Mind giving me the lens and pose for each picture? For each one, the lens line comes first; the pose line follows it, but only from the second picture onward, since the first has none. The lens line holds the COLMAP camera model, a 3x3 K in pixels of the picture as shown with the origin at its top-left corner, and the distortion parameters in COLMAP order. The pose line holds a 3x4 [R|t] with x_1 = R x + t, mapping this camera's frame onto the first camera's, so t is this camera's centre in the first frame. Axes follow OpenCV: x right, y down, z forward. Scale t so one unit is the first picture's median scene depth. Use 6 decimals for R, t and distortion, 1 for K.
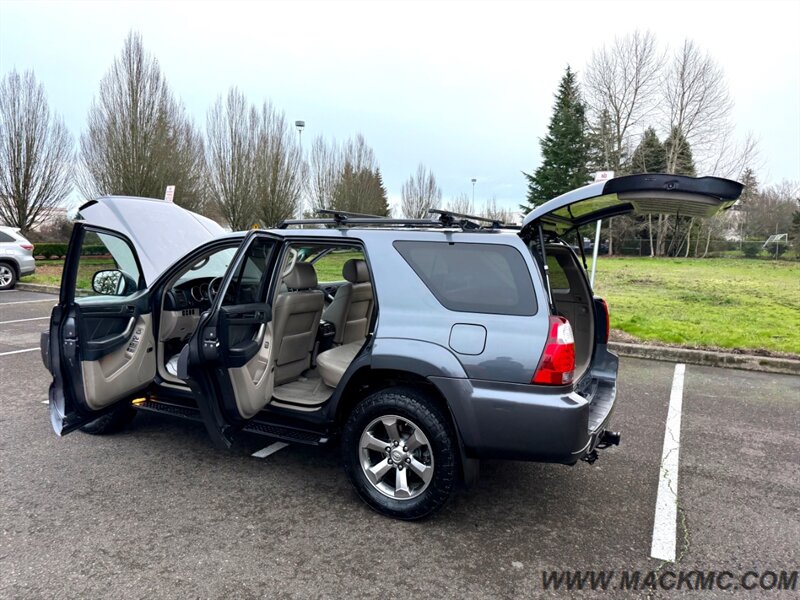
lens RADIAL K [[561.4, 0, 399.2], [0, 561.4, 291.2], [0, 0, 1]] dist [0.053769, -0.089995]
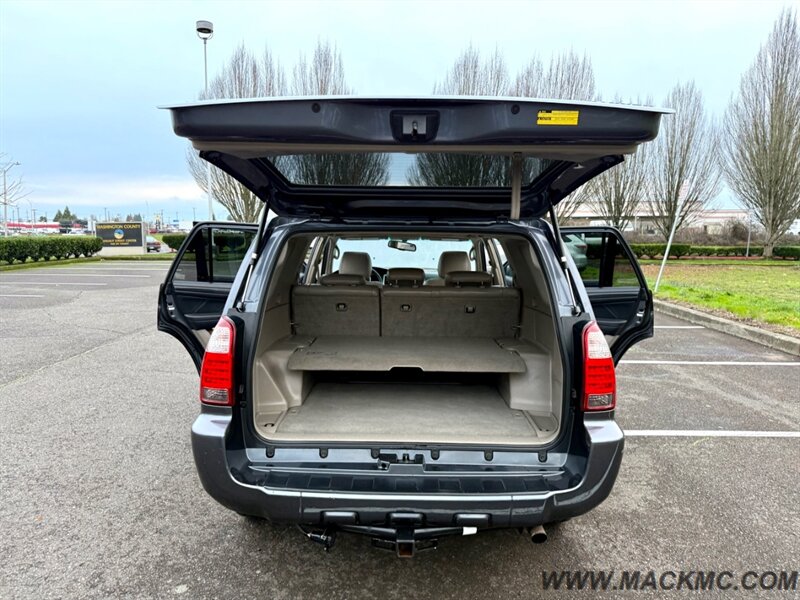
lens RADIAL K [[568.3, 0, 400.6], [0, 568.3, 290.4], [0, 0, 1]] dist [0.005462, -0.010950]
pose [[0.446690, 0.071656, -0.891815, 0.824199], [-0.076506, 0.996196, 0.041722, -0.031894], [0.891412, 0.049592, 0.450473, 0.650856]]
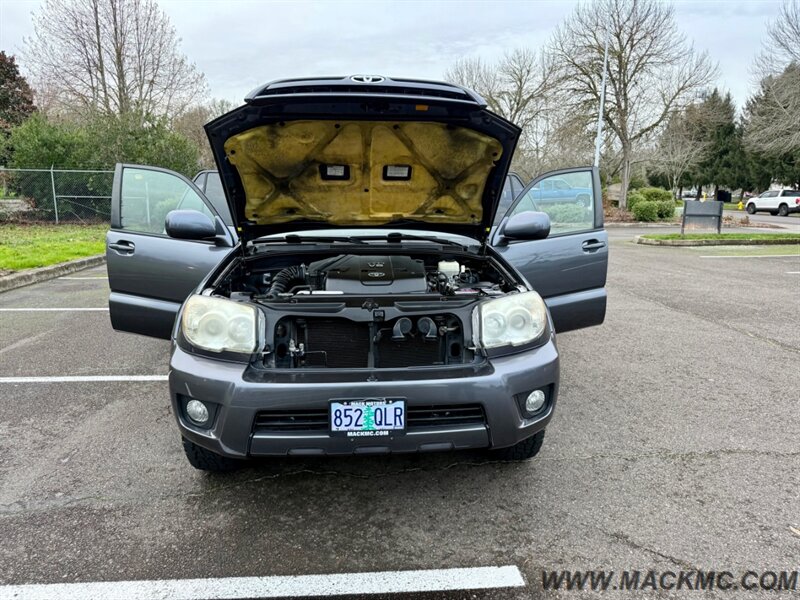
lens RADIAL K [[565.4, 0, 401.9], [0, 565.4, 297.1], [0, 0, 1]] dist [0.041637, -0.062058]
pose [[-0.514770, -0.184518, 0.837237, -1.216689], [0.054920, 0.967462, 0.246985, -0.141095], [-0.855568, 0.173121, -0.487886, 1.690125]]
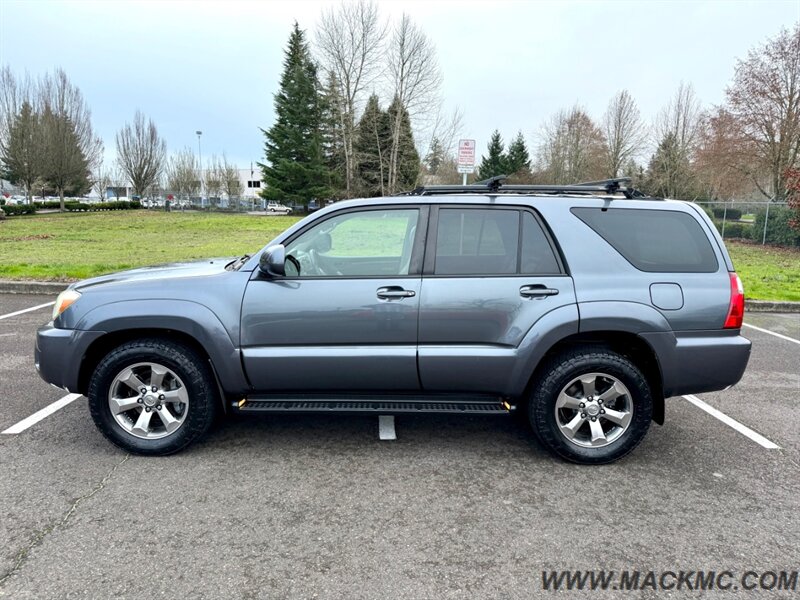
lens RADIAL K [[564.1, 0, 397.2], [0, 564.1, 302.9], [0, 0, 1]] dist [0.003347, -0.002231]
pose [[0.883149, -0.079411, 0.462322, -0.696270], [0.037118, 0.994307, 0.099884, -0.027823], [-0.467622, -0.071052, 0.881068, 0.199544]]
